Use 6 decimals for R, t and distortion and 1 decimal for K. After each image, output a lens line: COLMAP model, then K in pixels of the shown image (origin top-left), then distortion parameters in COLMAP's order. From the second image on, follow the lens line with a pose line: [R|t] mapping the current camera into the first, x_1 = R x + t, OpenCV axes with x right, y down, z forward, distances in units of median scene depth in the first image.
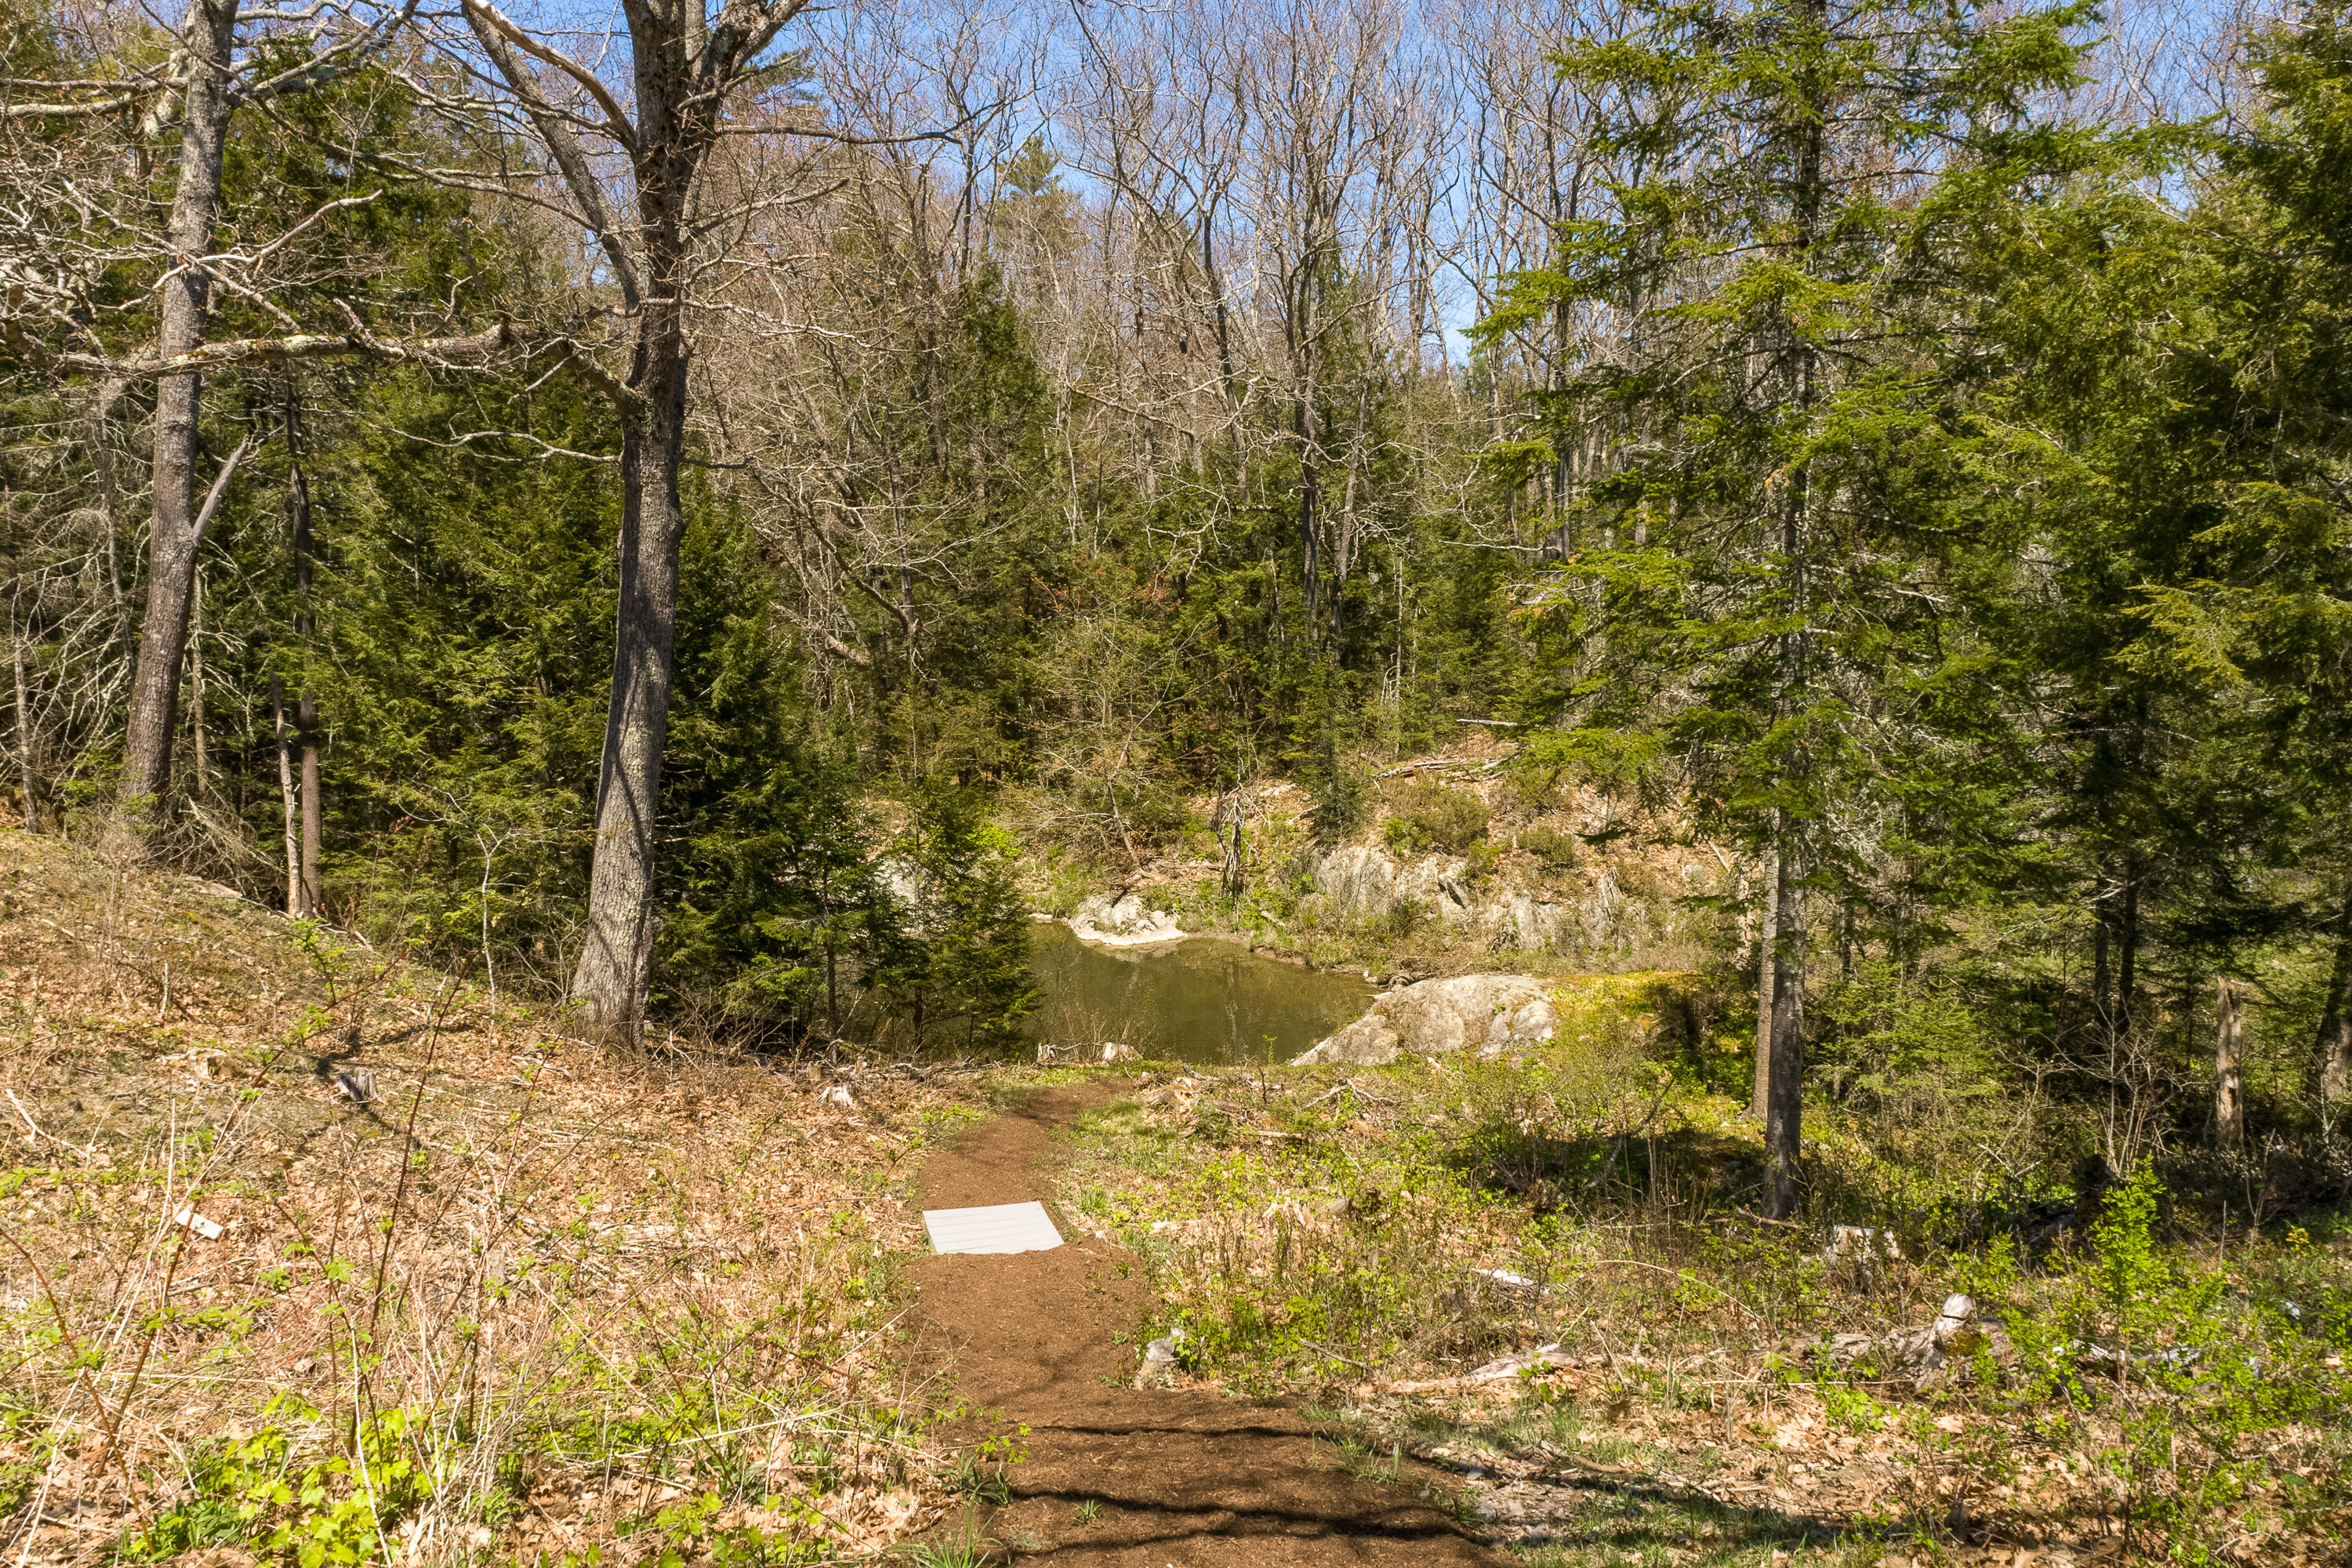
lens RADIAL K [[1570.9, 0, 1180.3], [0, 1570.9, 790.0], [0, 0, 1]] dist [0.009709, 0.003771]
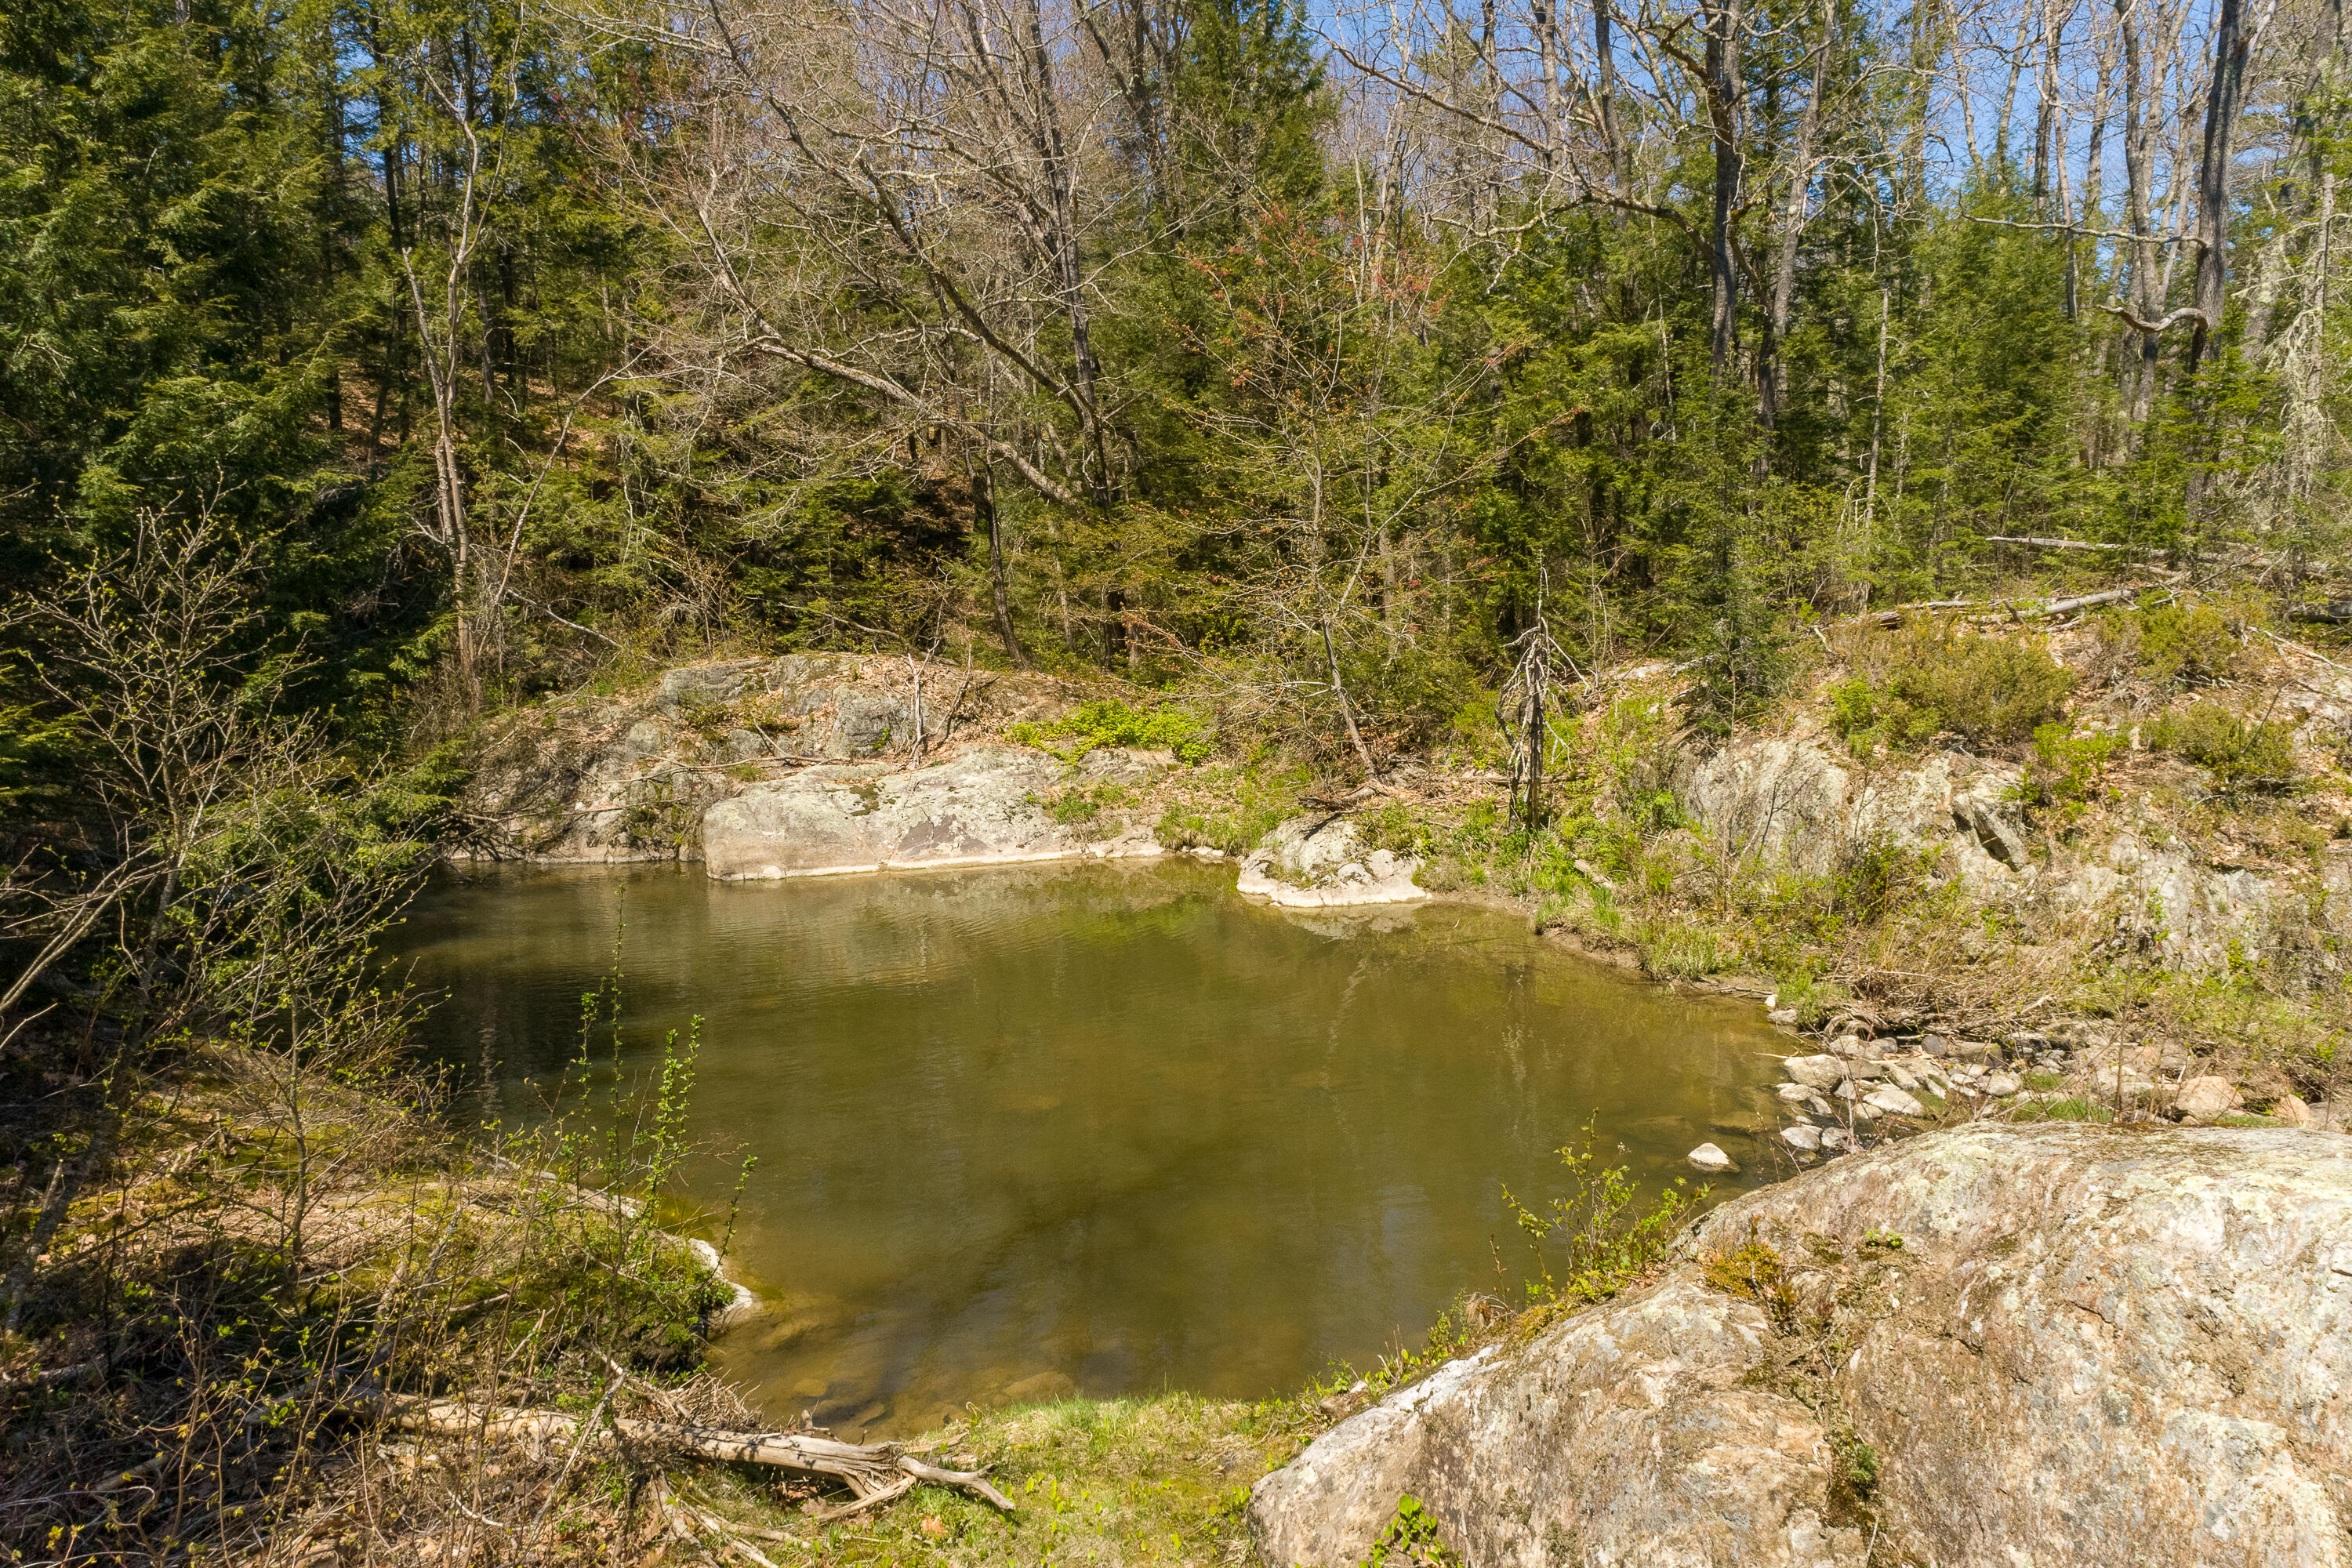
lens RADIAL K [[1570.9, 0, 1174.3], [0, 1570.9, 766.1], [0, 0, 1]] dist [0.009709, 0.003771]
pose [[0.962106, 0.041371, -0.269521, 0.064736], [-0.040746, 0.999138, 0.007917, 0.047902], [0.269616, 0.003365, 0.962962, 0.465662]]
